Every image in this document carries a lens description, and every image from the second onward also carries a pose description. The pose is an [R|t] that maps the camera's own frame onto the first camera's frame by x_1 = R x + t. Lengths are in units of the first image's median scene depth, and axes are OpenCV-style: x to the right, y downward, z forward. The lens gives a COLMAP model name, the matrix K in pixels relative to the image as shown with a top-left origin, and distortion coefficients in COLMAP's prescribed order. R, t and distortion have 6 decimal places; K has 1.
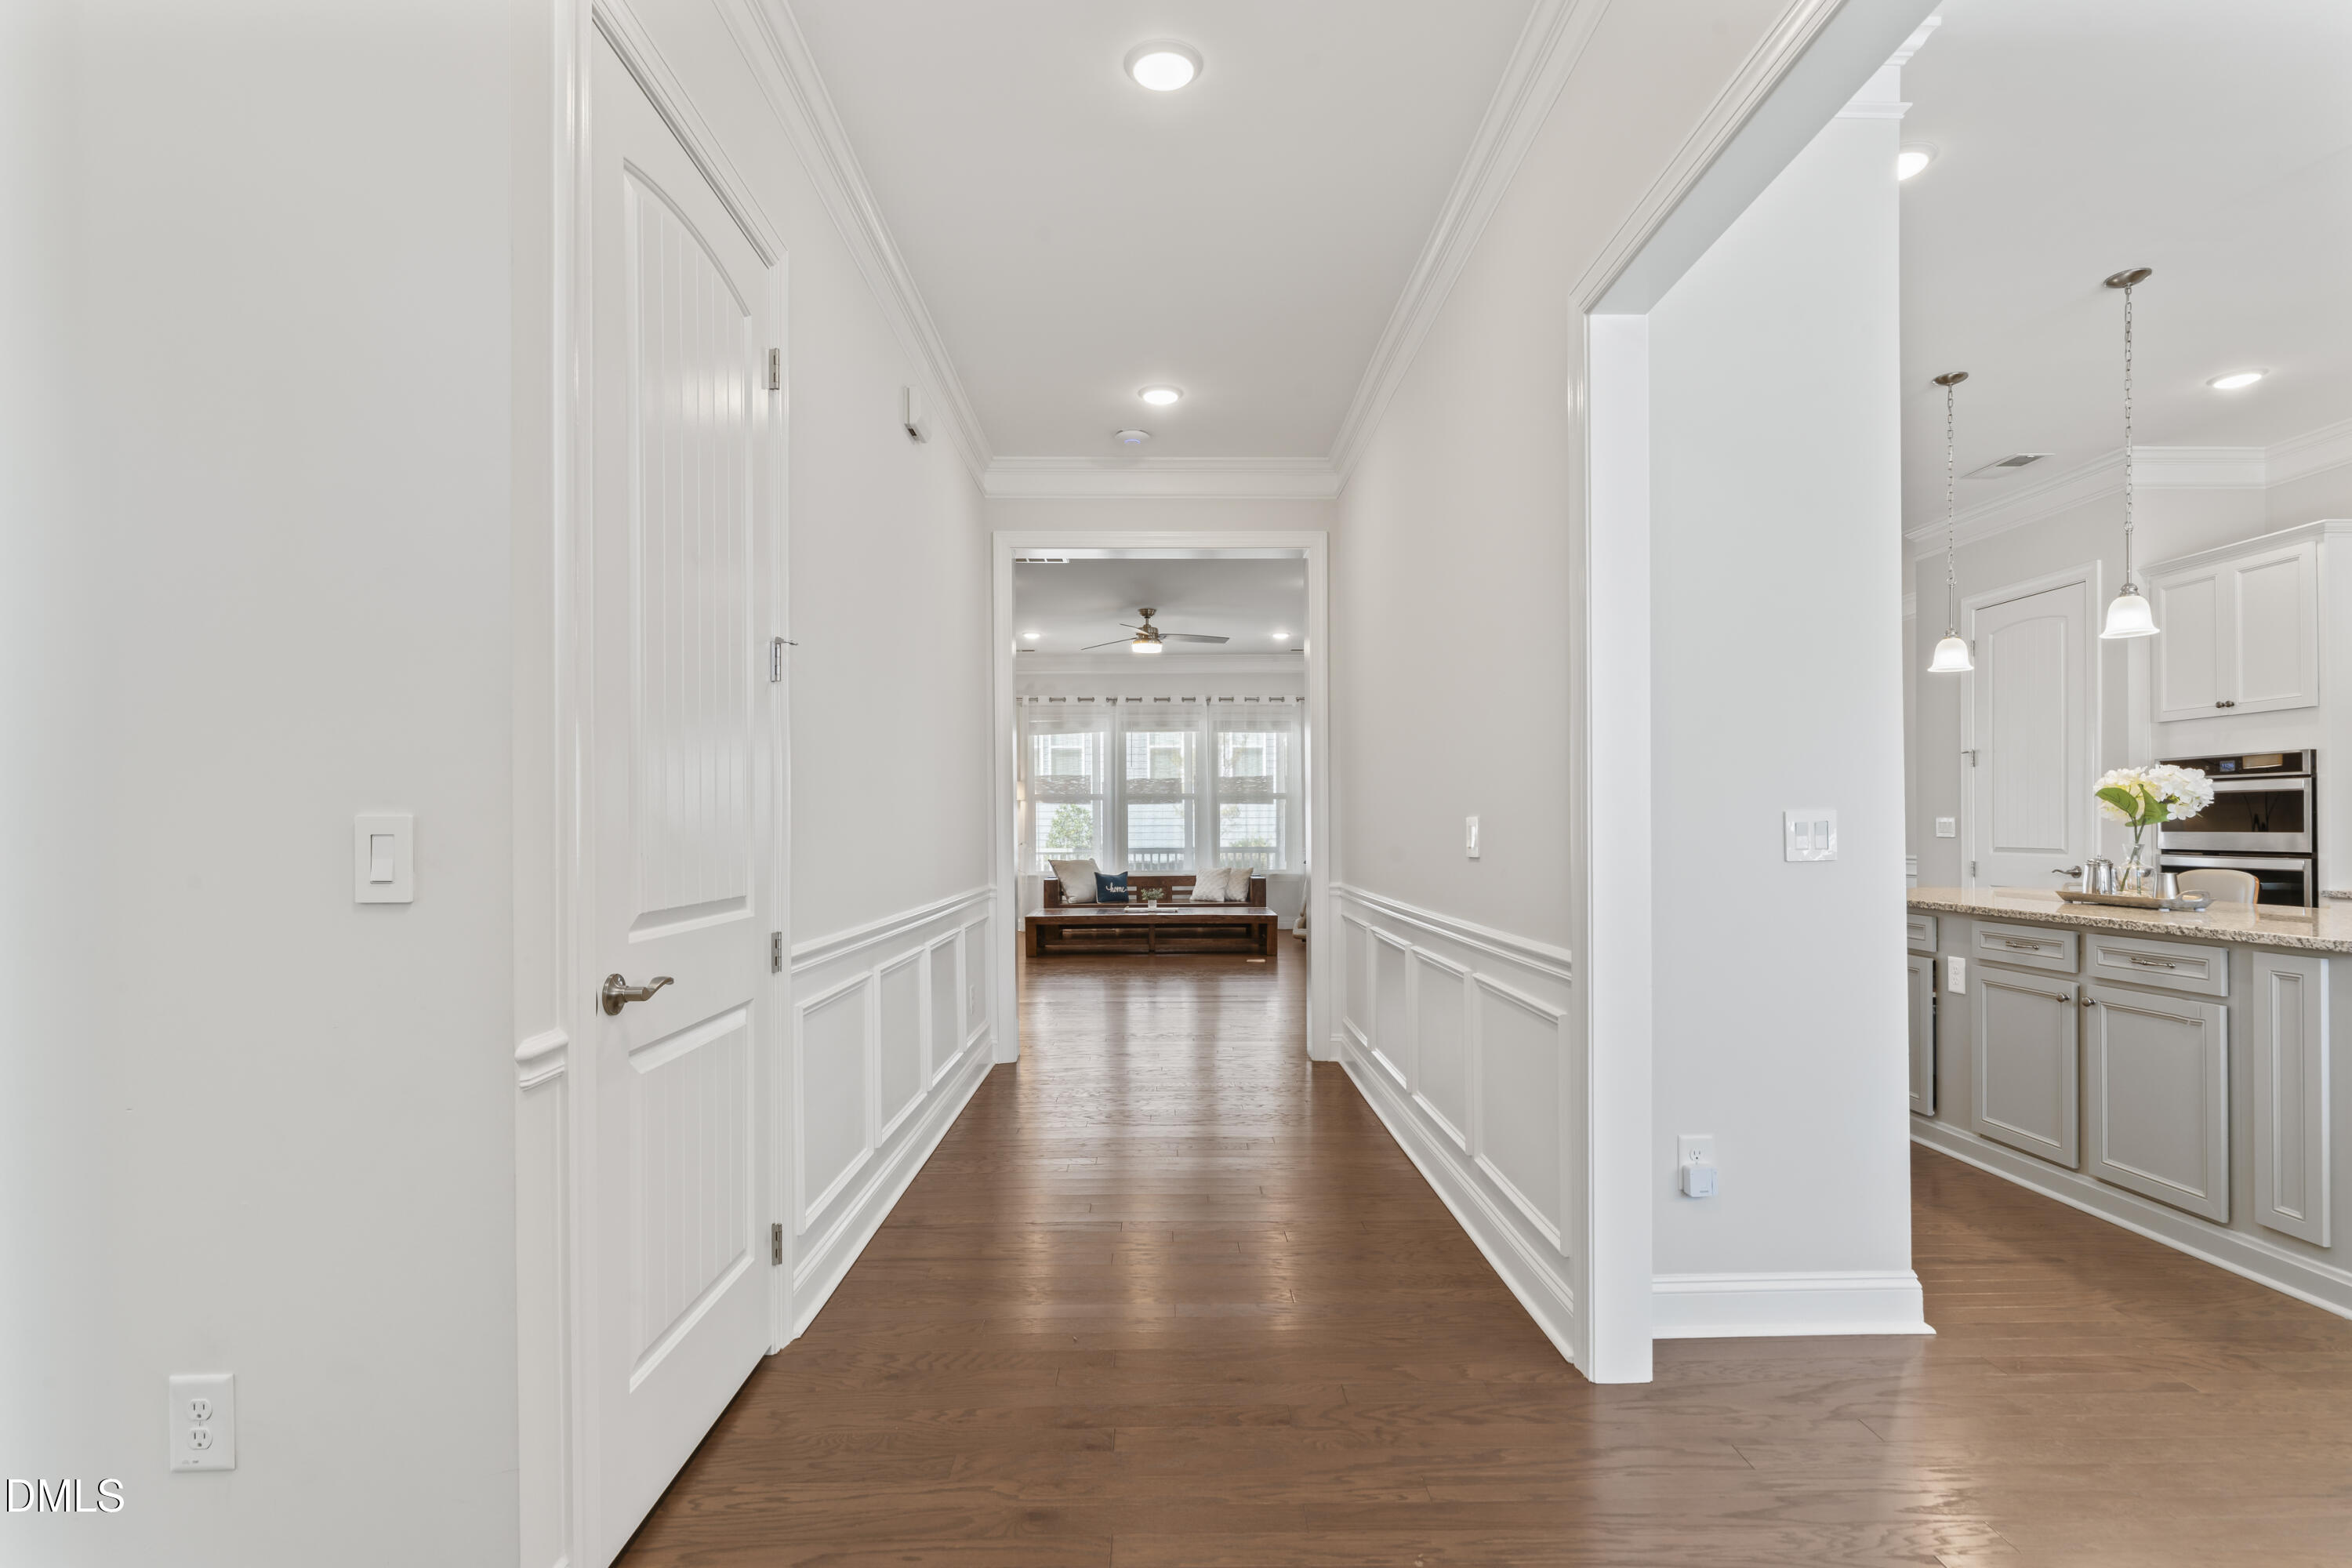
lens RADIAL K [[1140.9, 0, 1180.9], [0, 1140.9, 826.7], [0, 0, 1]] dist [0.000509, -0.000257]
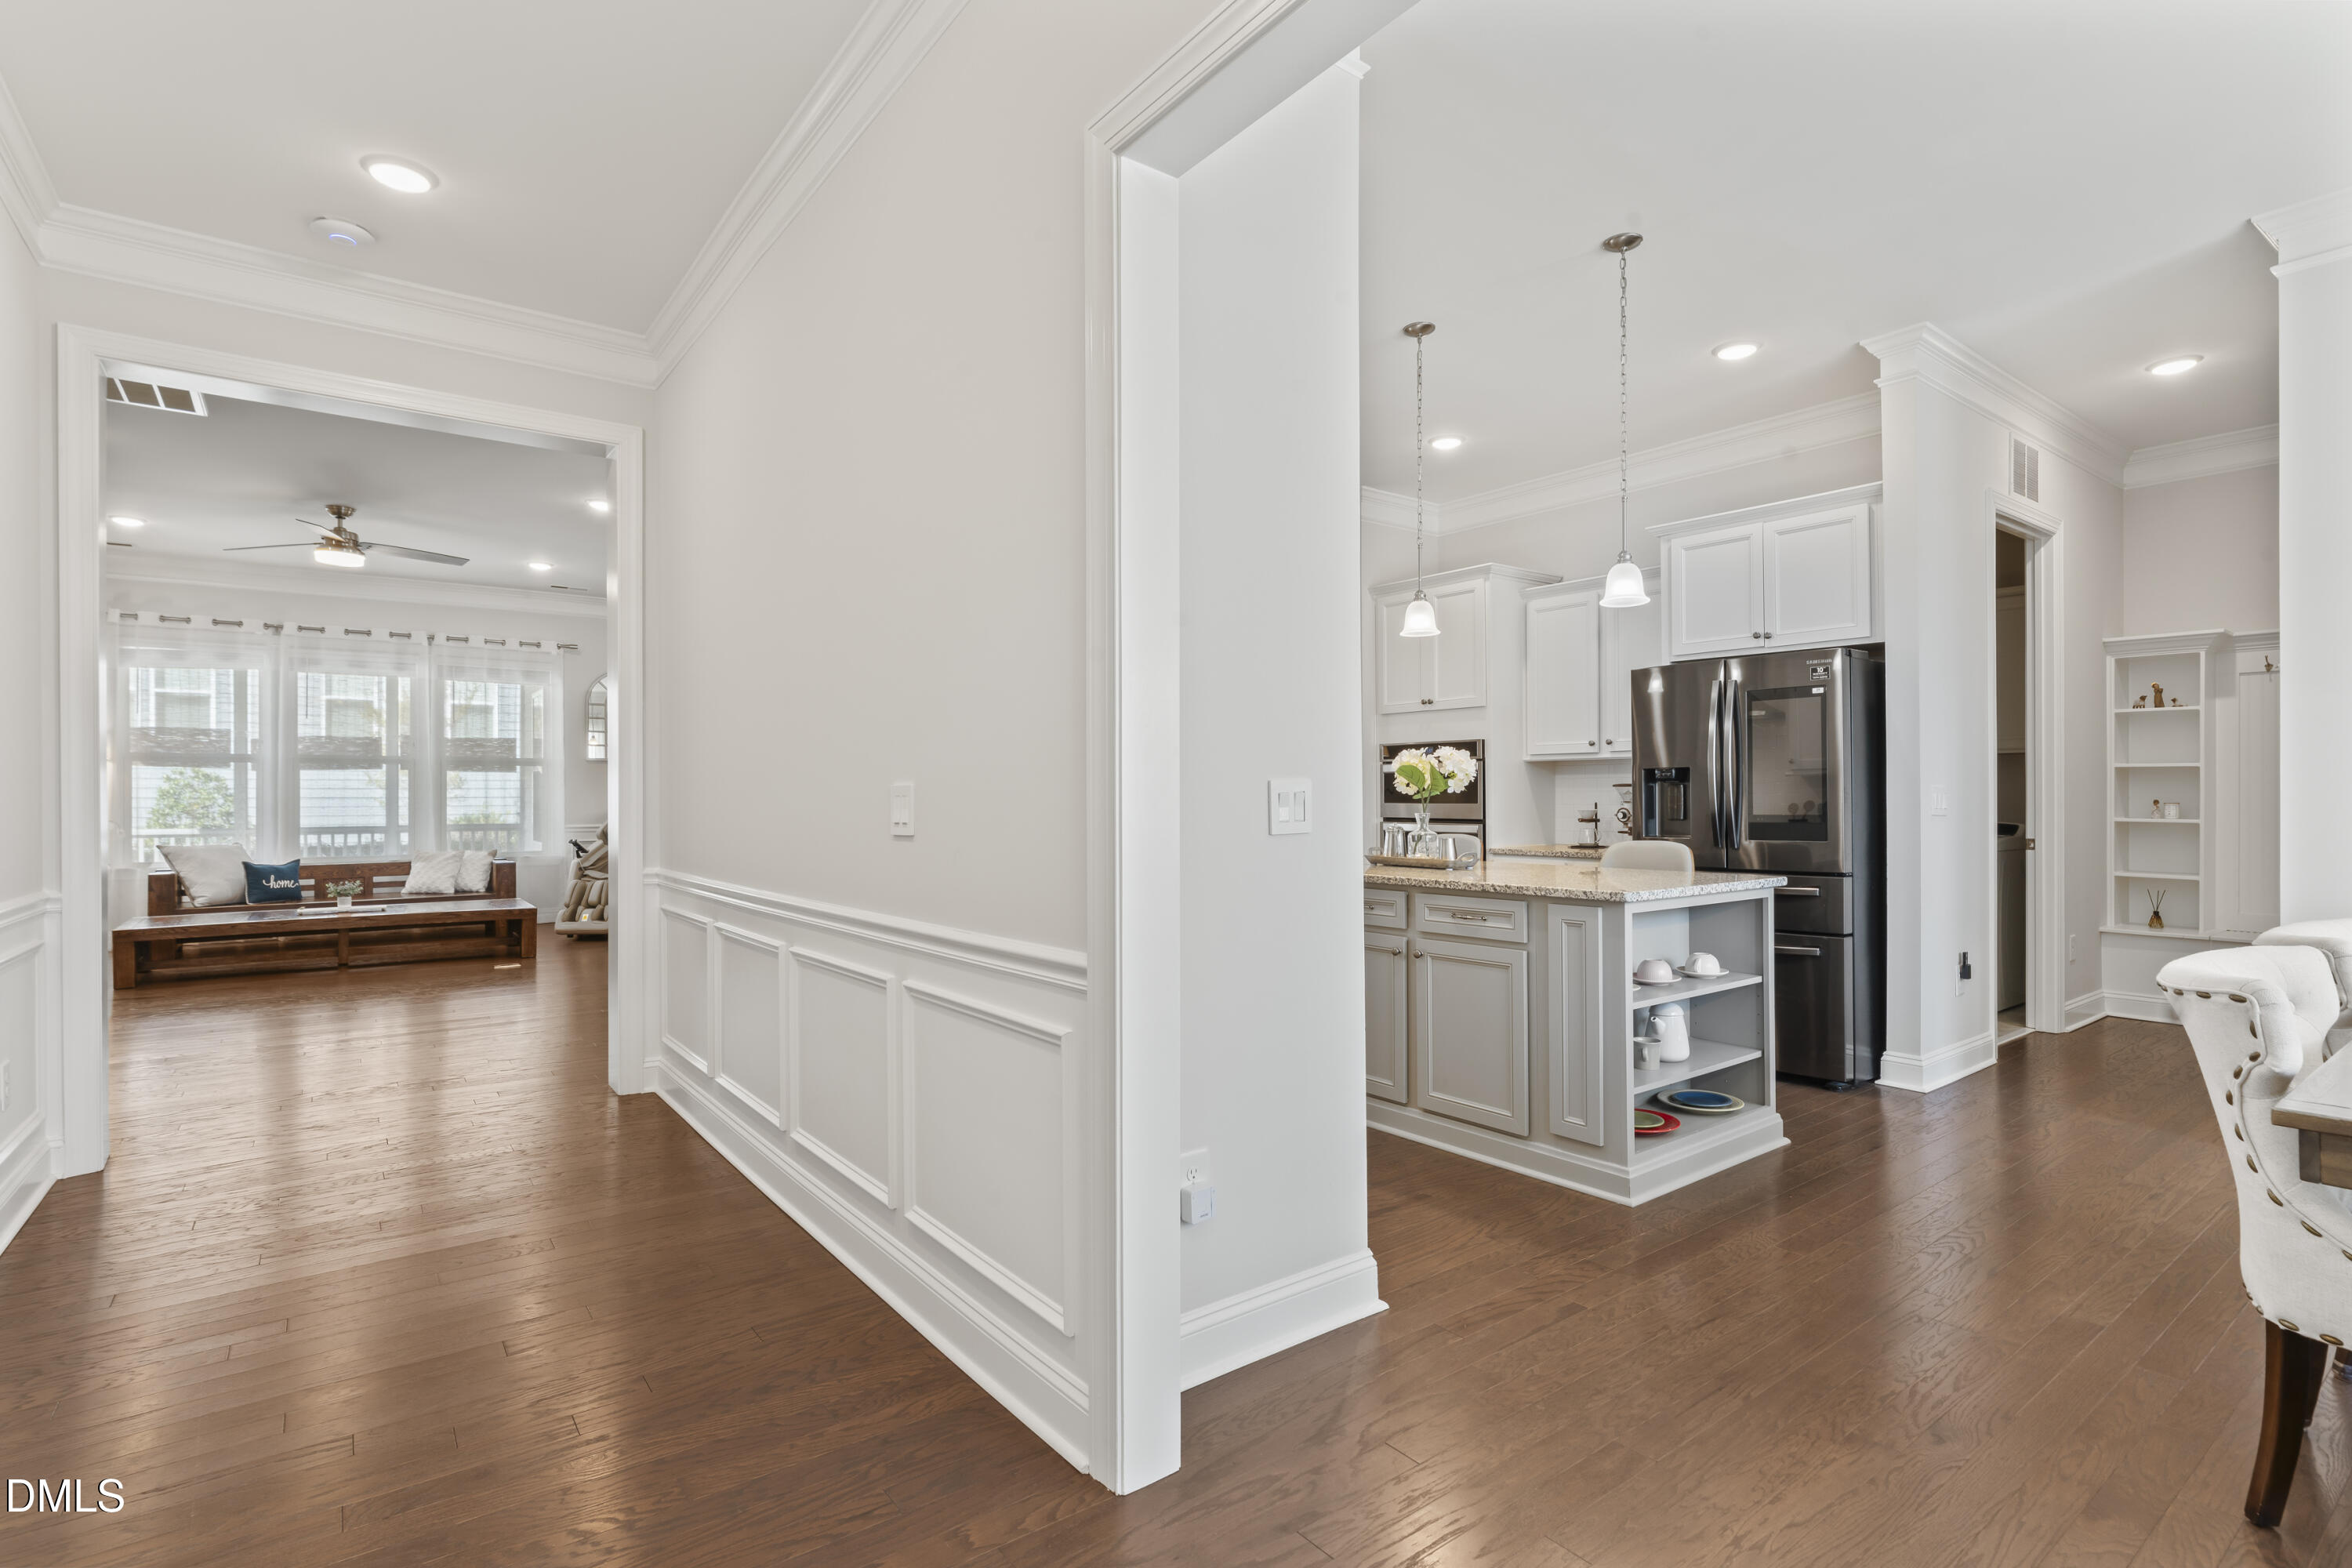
lens RADIAL K [[1127.8, 0, 1181.6], [0, 1127.8, 790.5], [0, 0, 1]] dist [0.000574, 0.000288]
pose [[0.809066, 0.005506, 0.587692, -0.030341], [-0.000564, 0.999963, -0.008592, 0.001181], [-0.587717, 0.006620, 0.809039, 0.146772]]
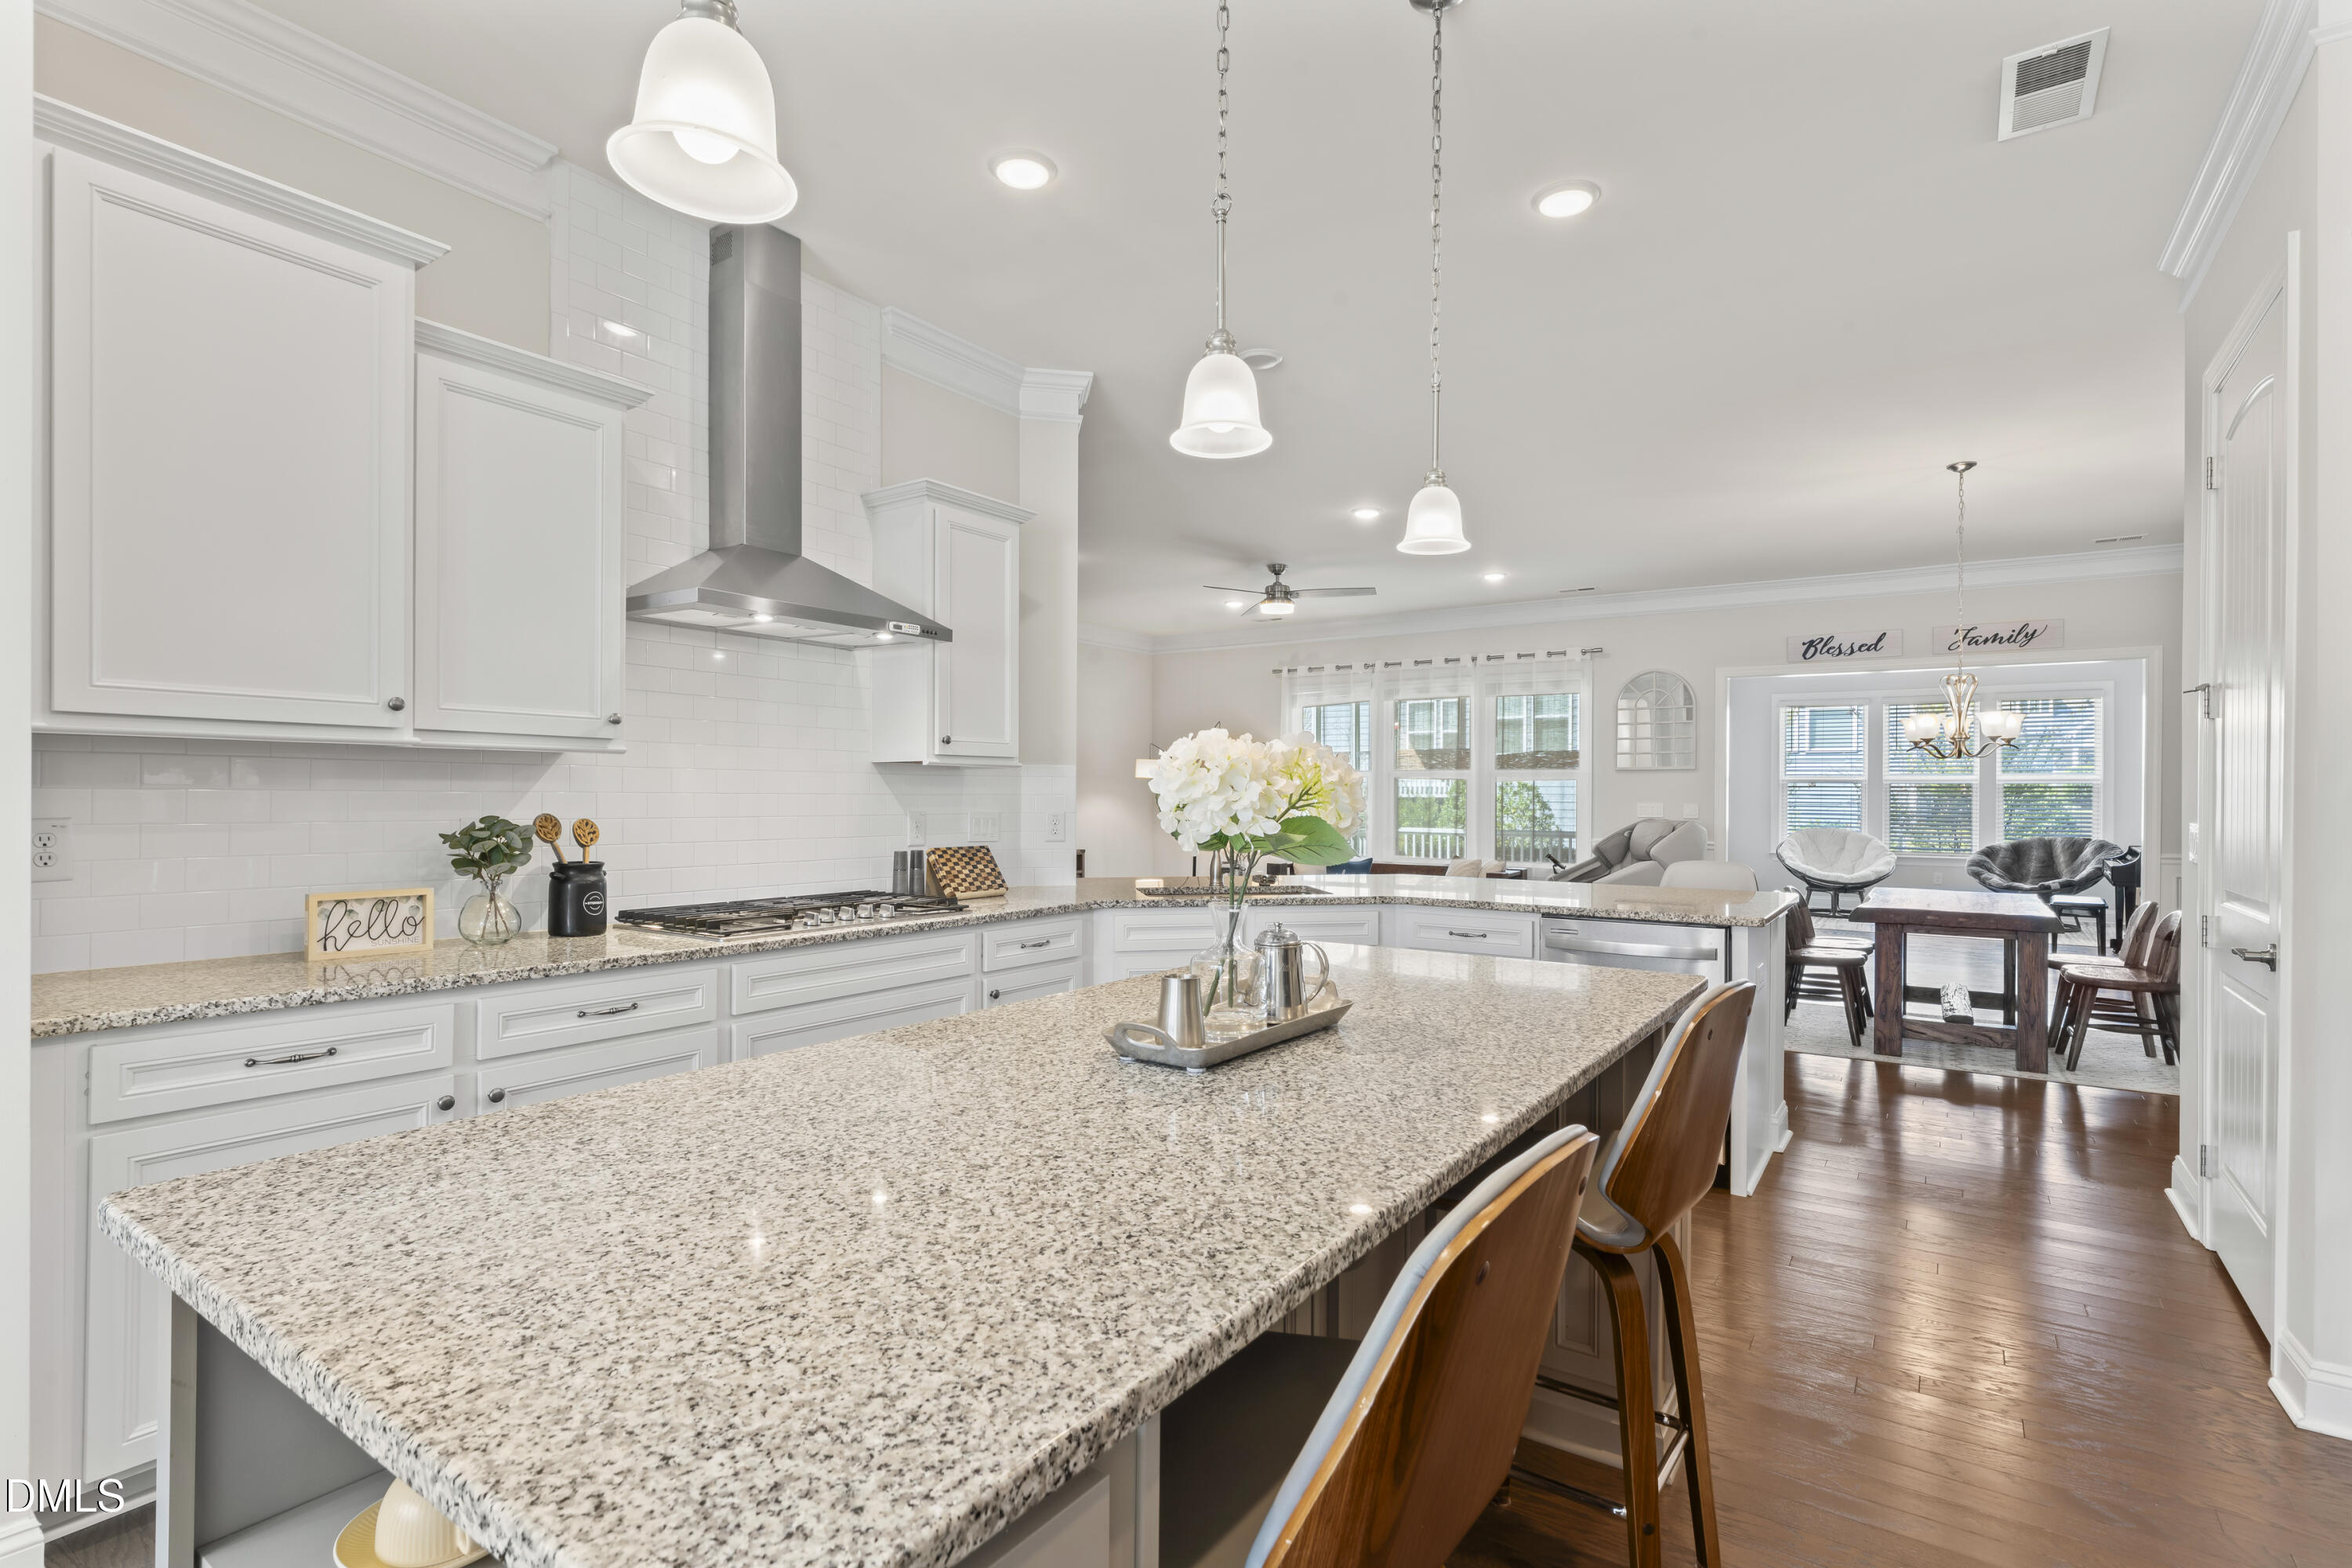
lens RADIAL K [[1127.8, 0, 1181.6], [0, 1127.8, 790.5], [0, 0, 1]] dist [0.000574, 0.000288]
pose [[0.812343, 0.007134, -0.583137, 0.750006], [-0.010878, 0.999937, -0.002921, -0.019950], [0.583079, 0.008717, 0.812369, 0.430411]]
